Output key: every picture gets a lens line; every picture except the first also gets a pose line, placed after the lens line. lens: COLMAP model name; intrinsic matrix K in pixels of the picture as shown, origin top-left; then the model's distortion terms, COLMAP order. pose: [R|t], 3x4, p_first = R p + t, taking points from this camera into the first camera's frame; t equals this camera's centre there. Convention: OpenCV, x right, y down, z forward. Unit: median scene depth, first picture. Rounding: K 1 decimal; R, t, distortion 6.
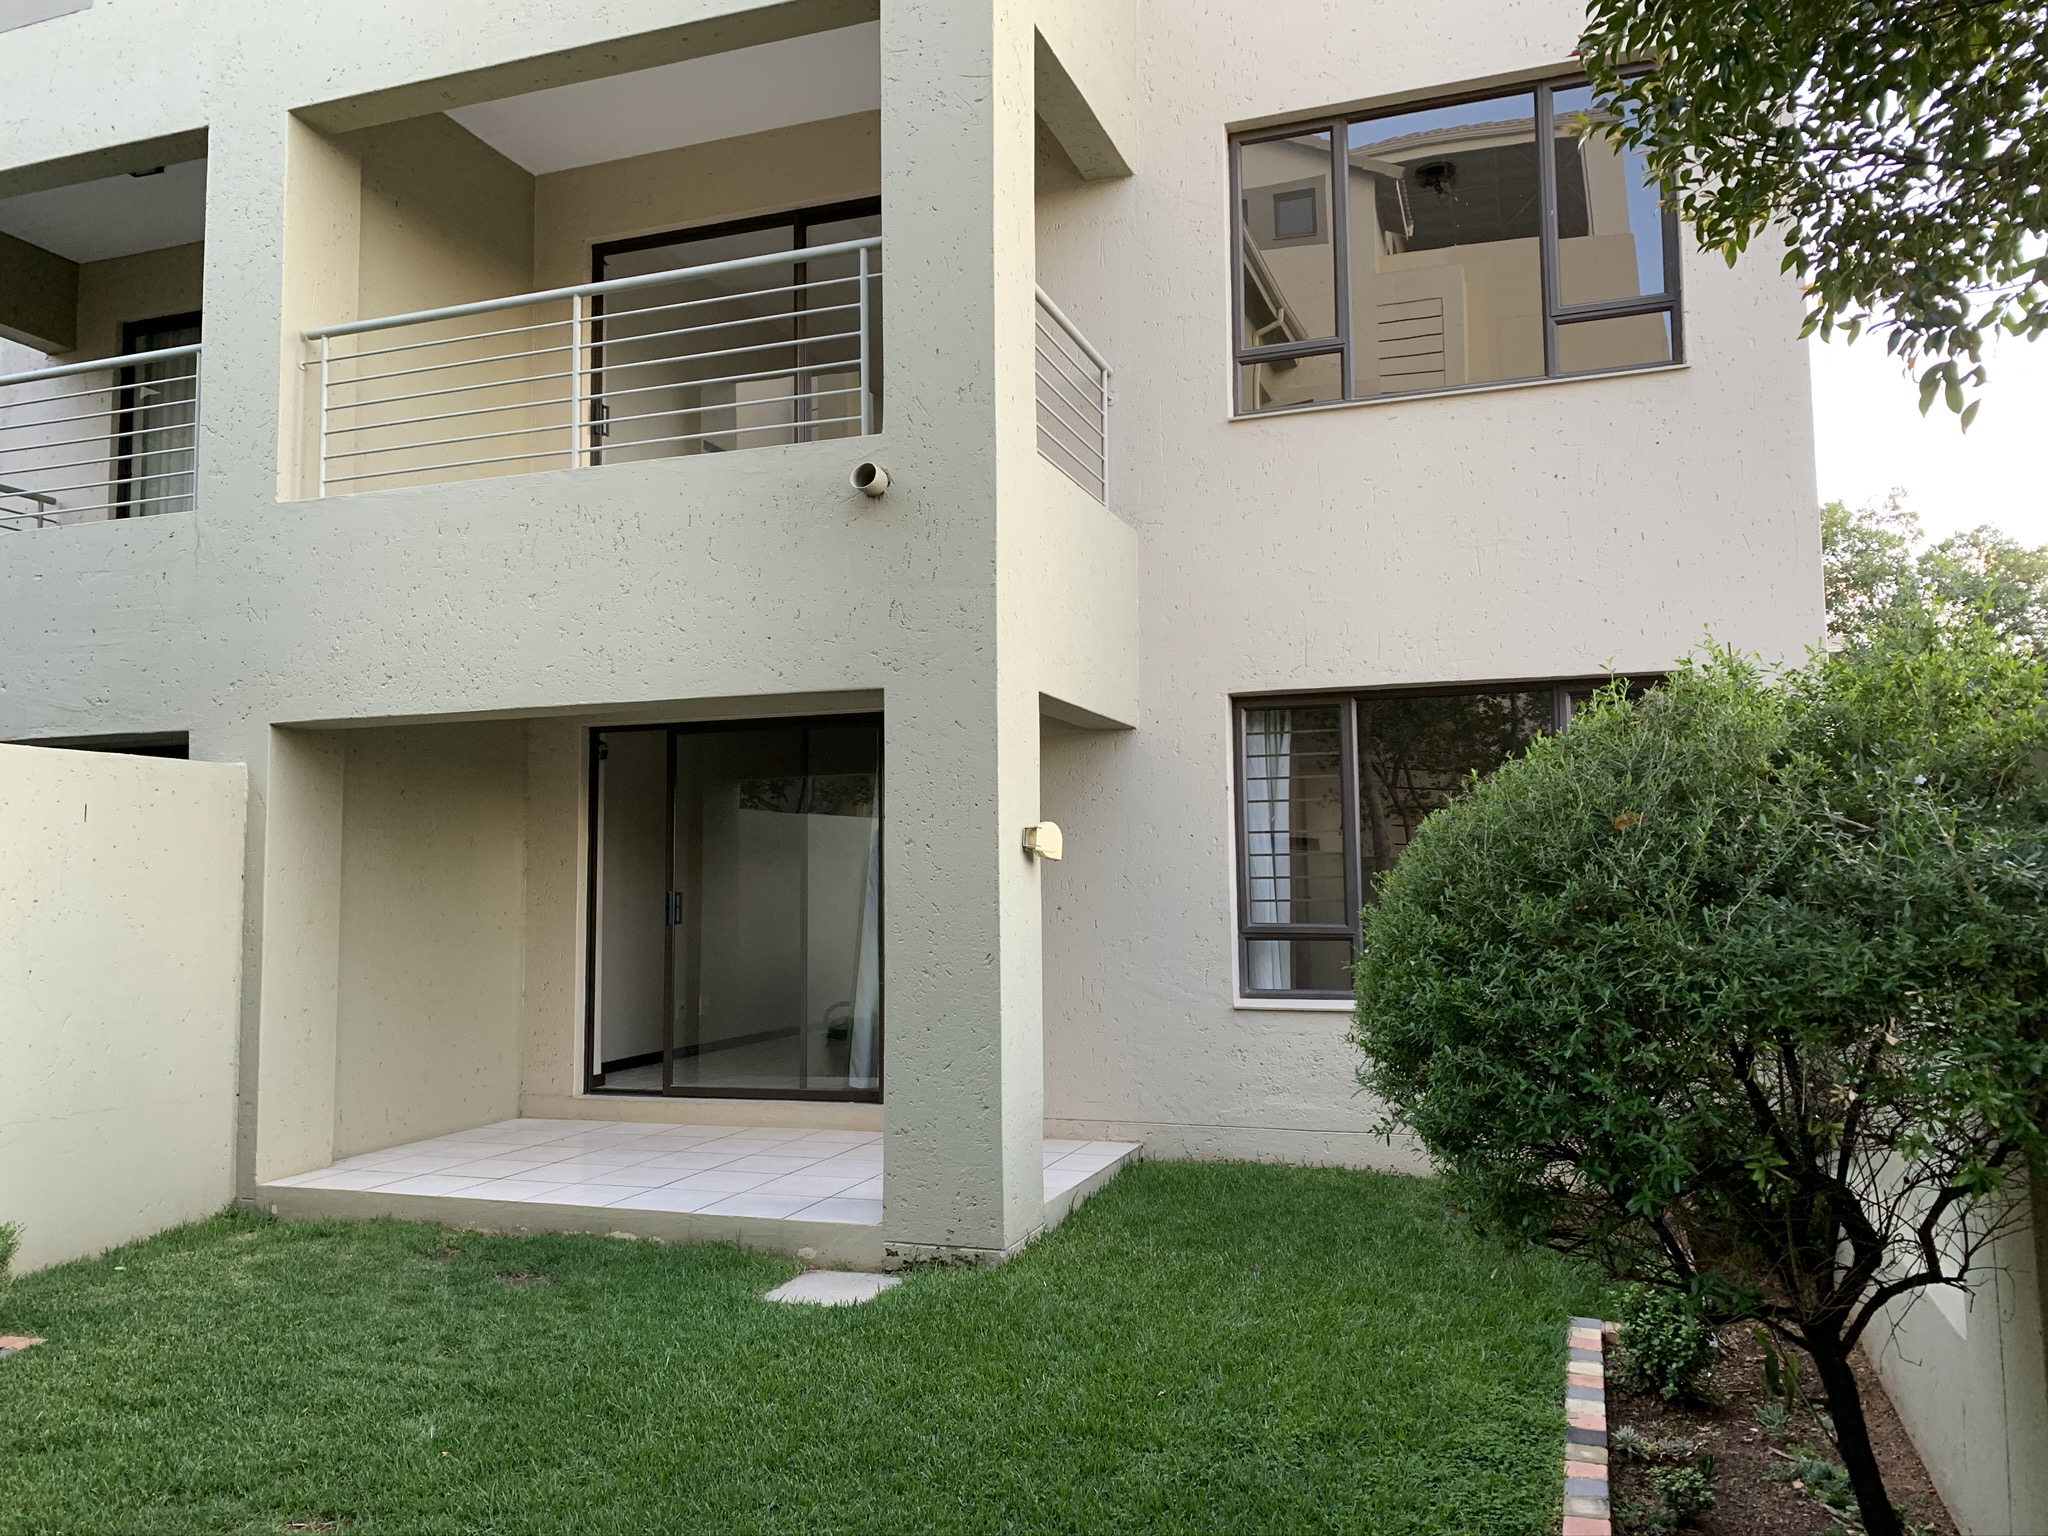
lens RADIAL K [[1541.4, 0, 1024.0], [0, 1541.4, 768.0], [0, 0, 1]] dist [0.053890, -0.067957]
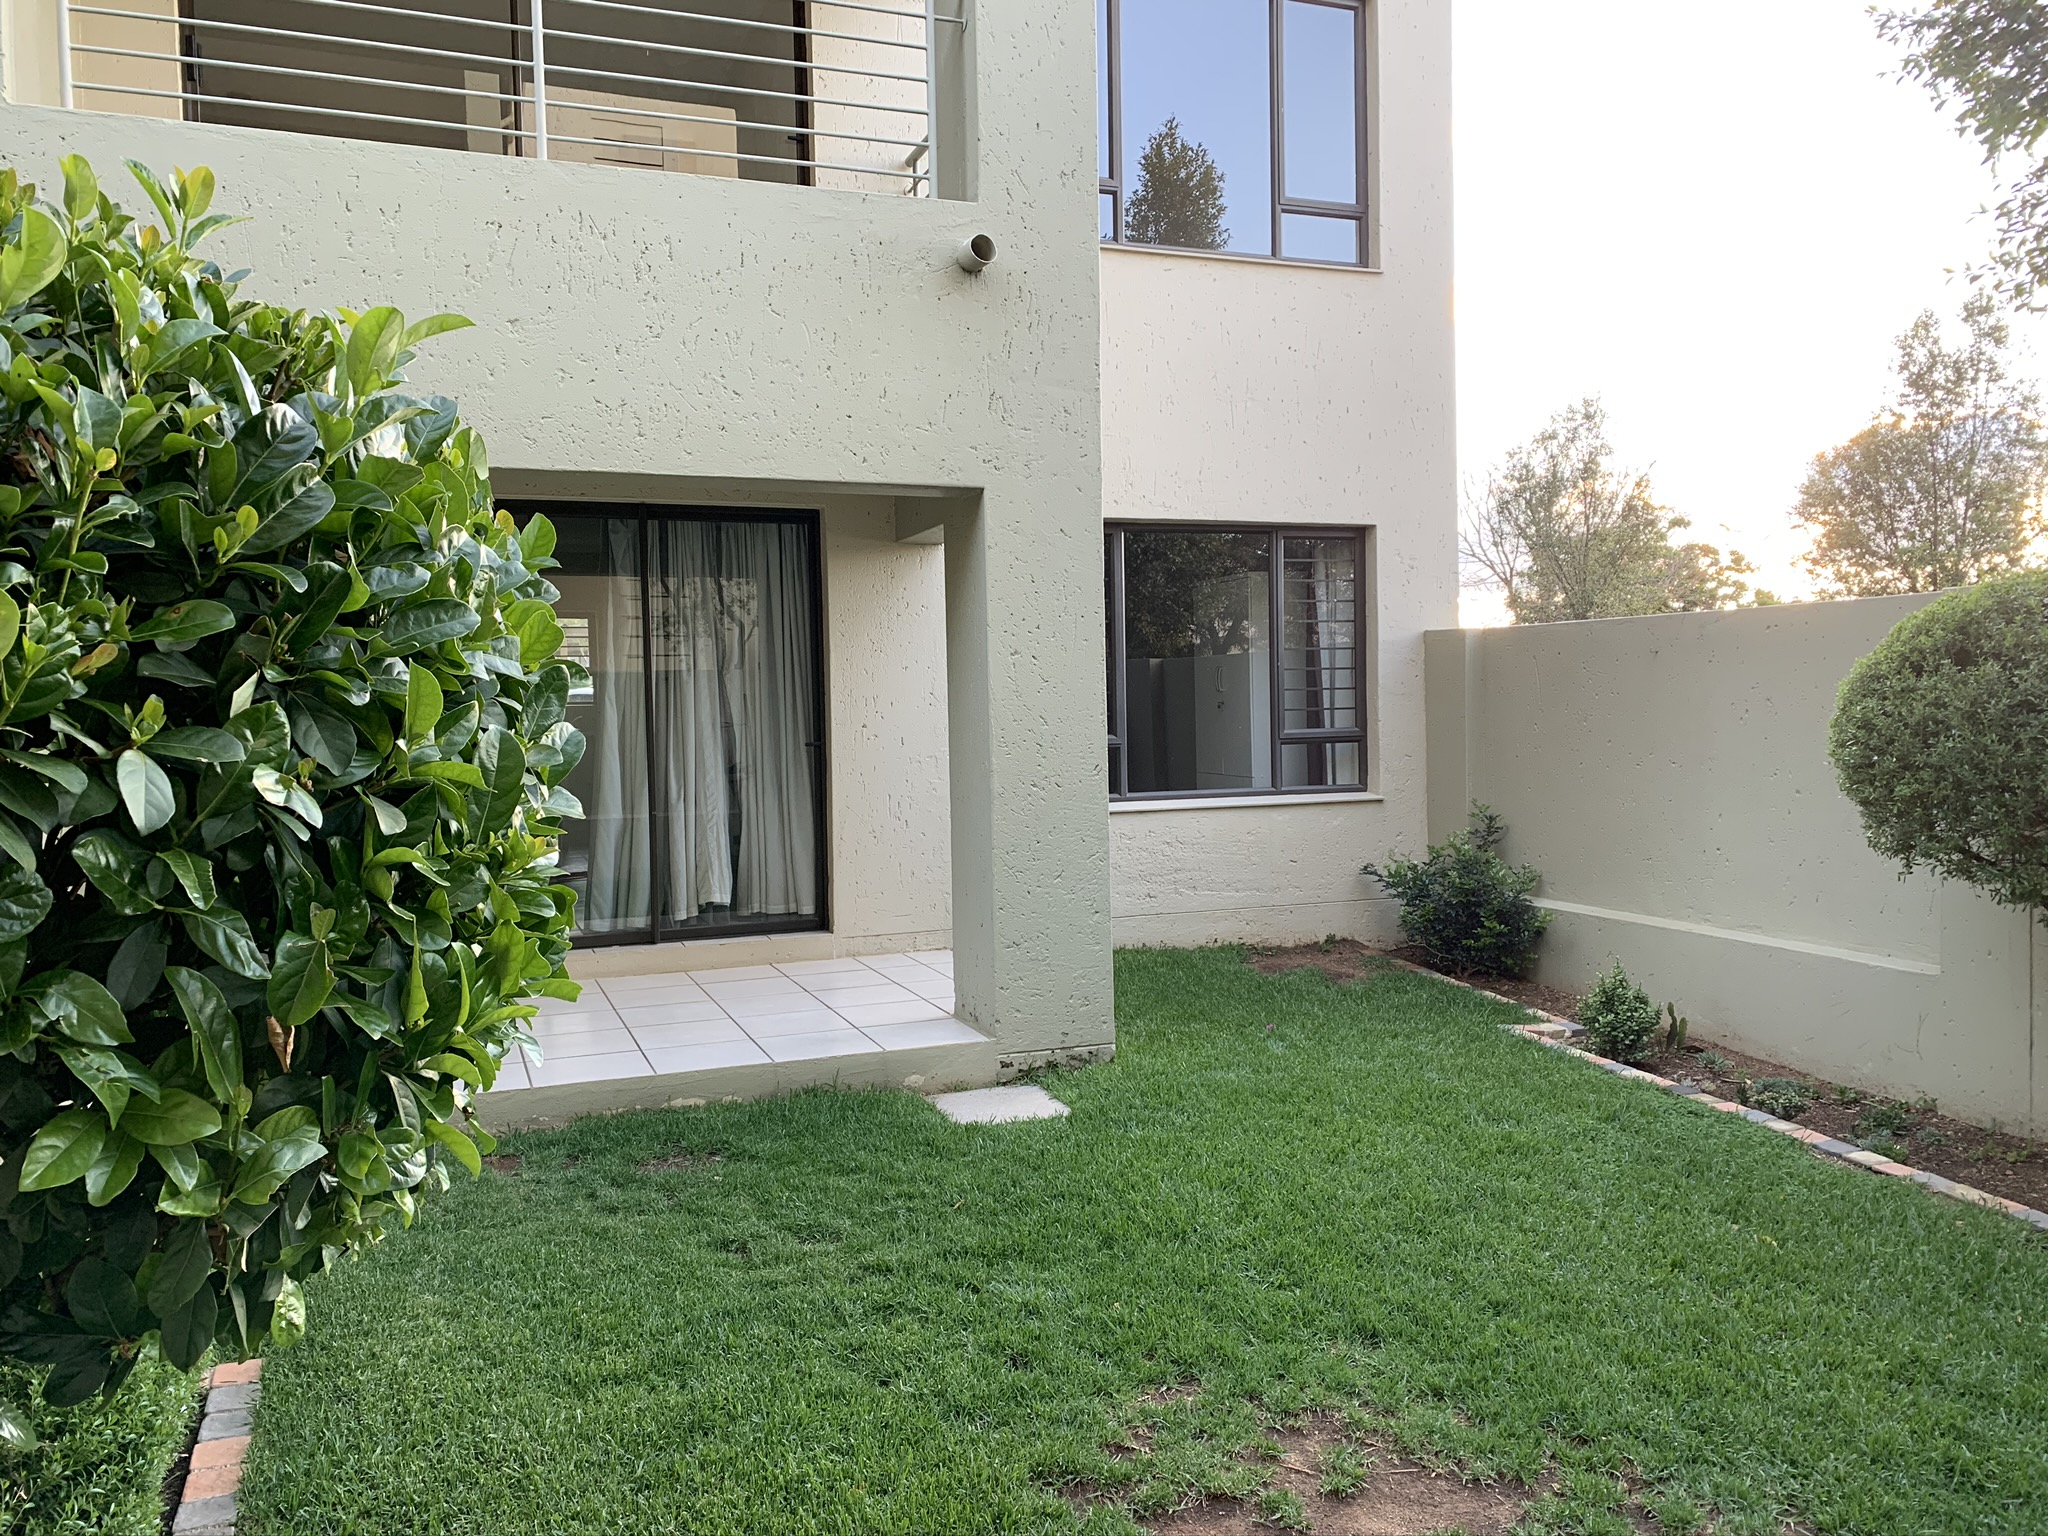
lens RADIAL K [[1541.4, 0, 1024.0], [0, 1541.4, 768.0], [0, 0, 1]] dist [0.053890, -0.067957]
pose [[0.761439, -0.031836, 0.647454, -0.642332], [-0.039656, 0.994635, 0.095545, 0.026244], [-0.647022, -0.098427, 0.756092, 0.238016]]
